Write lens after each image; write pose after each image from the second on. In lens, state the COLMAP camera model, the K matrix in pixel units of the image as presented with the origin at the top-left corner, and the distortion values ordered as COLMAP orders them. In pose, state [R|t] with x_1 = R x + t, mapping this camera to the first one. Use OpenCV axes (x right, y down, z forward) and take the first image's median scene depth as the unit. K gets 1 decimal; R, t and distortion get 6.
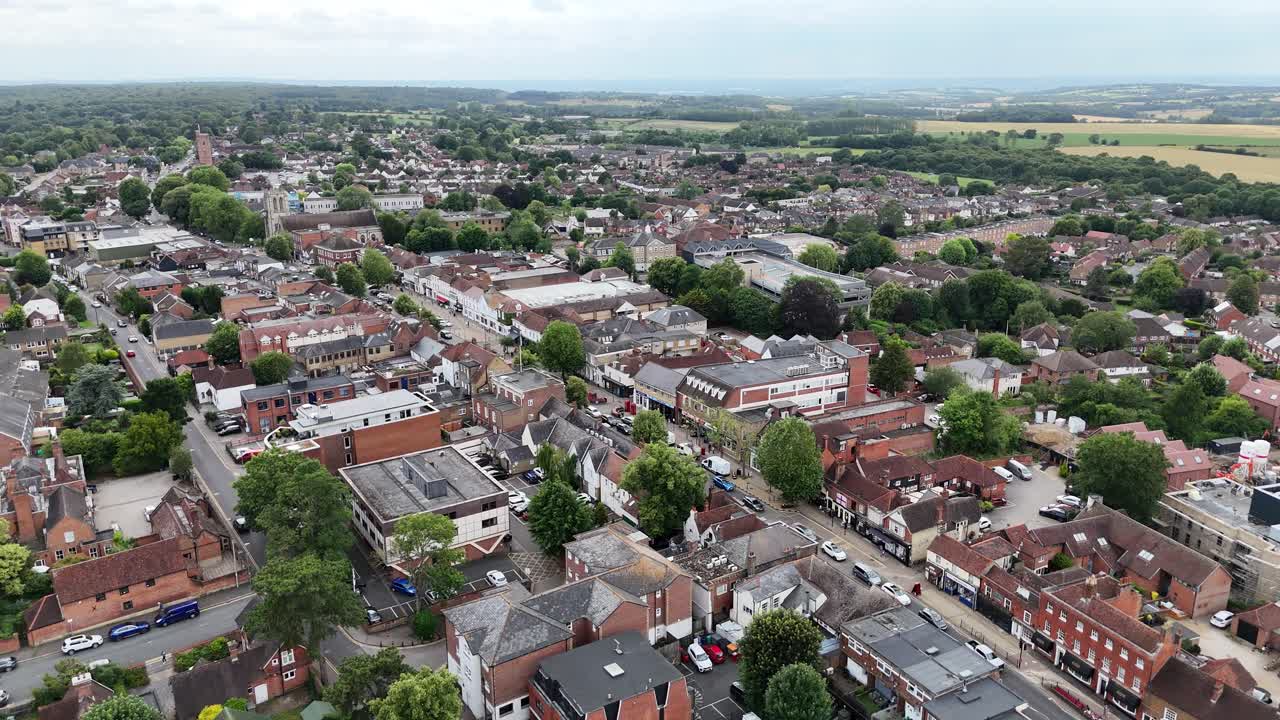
lens RADIAL K [[918.9, 0, 644.6], [0, 918.9, 356.0], [0, 0, 1]] dist [0.095929, -0.114521]
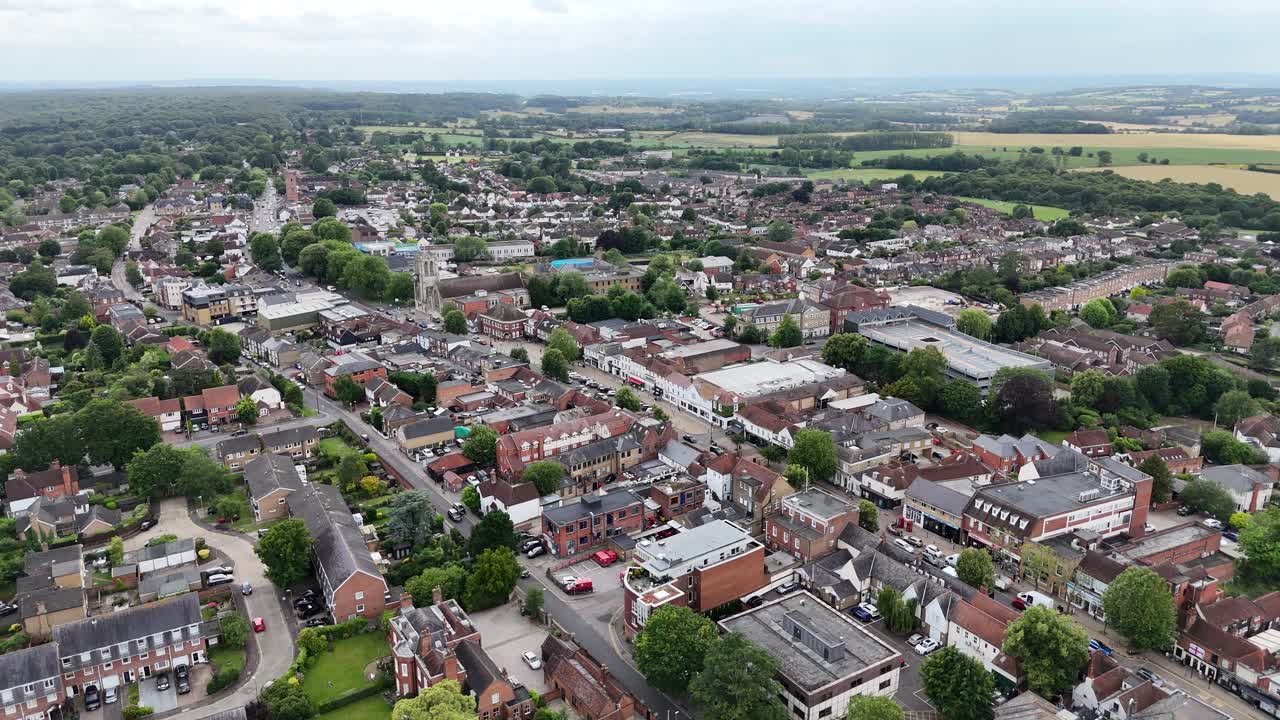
lens RADIAL K [[918.9, 0, 644.6], [0, 918.9, 356.0], [0, 0, 1]] dist [0.095929, -0.114521]
pose [[0.999982, -0.001259, -0.005941, -0.206018], [0.001260, 0.999999, 0.000252, -0.090443], [0.005941, -0.000259, 0.999982, -0.022001]]
